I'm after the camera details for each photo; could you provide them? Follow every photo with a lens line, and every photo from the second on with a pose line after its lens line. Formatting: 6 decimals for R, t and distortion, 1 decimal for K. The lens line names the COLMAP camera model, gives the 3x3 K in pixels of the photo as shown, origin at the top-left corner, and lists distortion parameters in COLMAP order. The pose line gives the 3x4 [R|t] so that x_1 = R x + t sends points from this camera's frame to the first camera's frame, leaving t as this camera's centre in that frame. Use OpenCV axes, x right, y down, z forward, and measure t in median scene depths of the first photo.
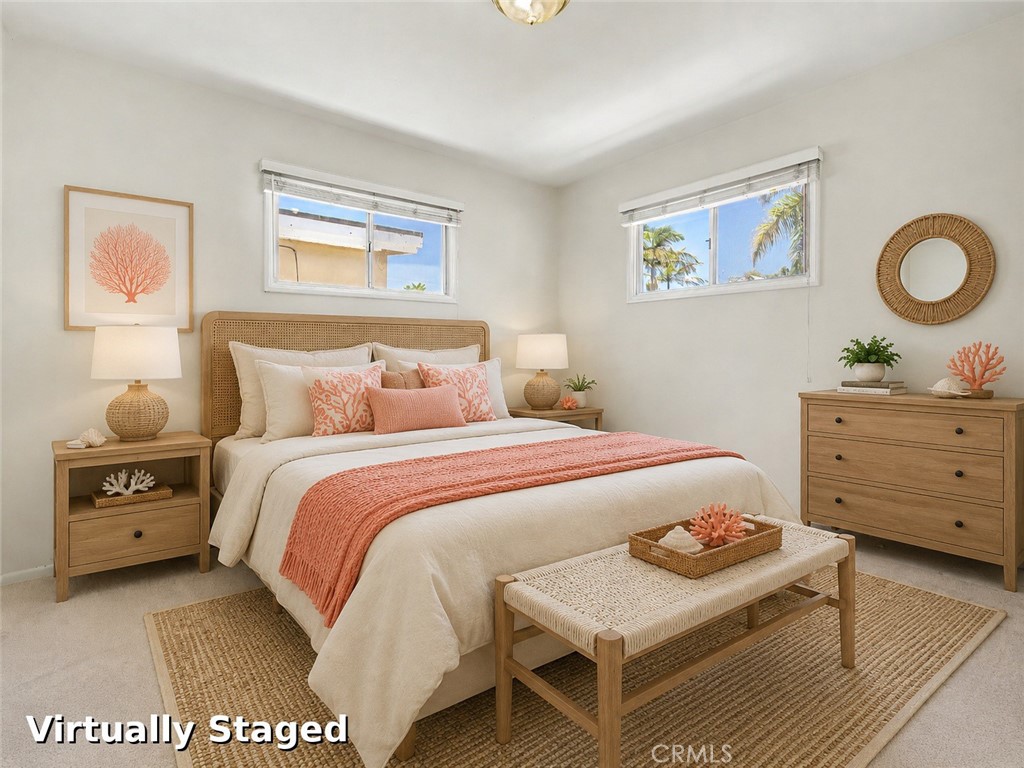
lens RADIAL K [[555.6, 0, 509.5], [0, 555.6, 379.3], [0, 0, 1]] dist [-0.001139, 0.000008]
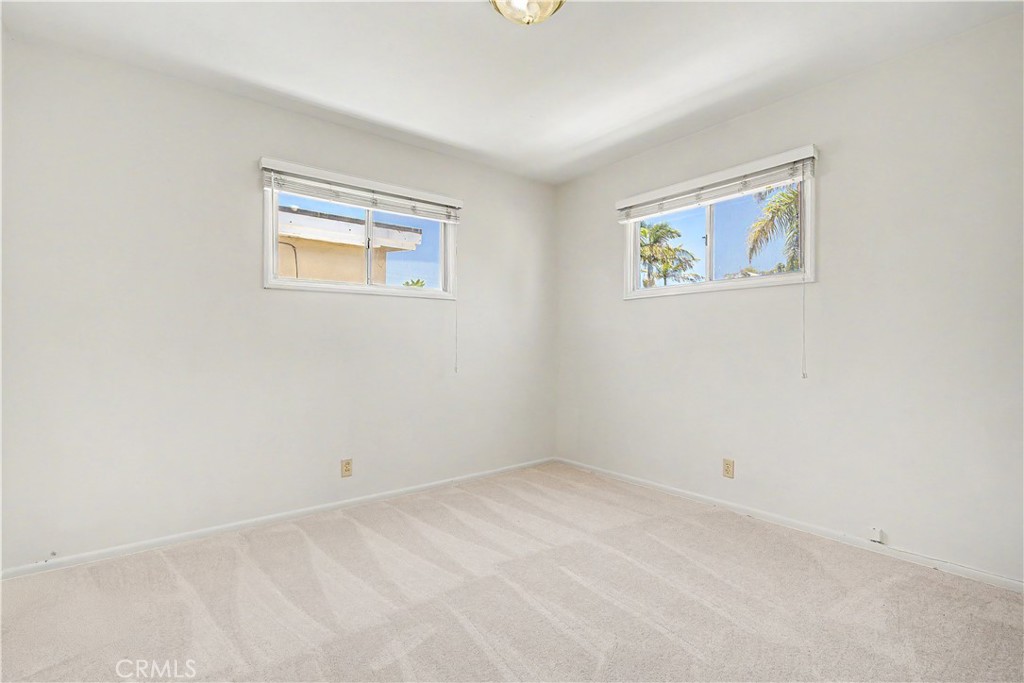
lens RADIAL K [[462.8, 0, 514.9], [0, 462.8, 340.8], [0, 0, 1]] dist [0.000891, 0.000028]
pose [[0.999631, -0.007535, 0.026092, -0.010817], [0.007888, 0.999878, -0.013448, -0.052359], [-0.025987, 0.013648, 0.999569, 0.167335]]
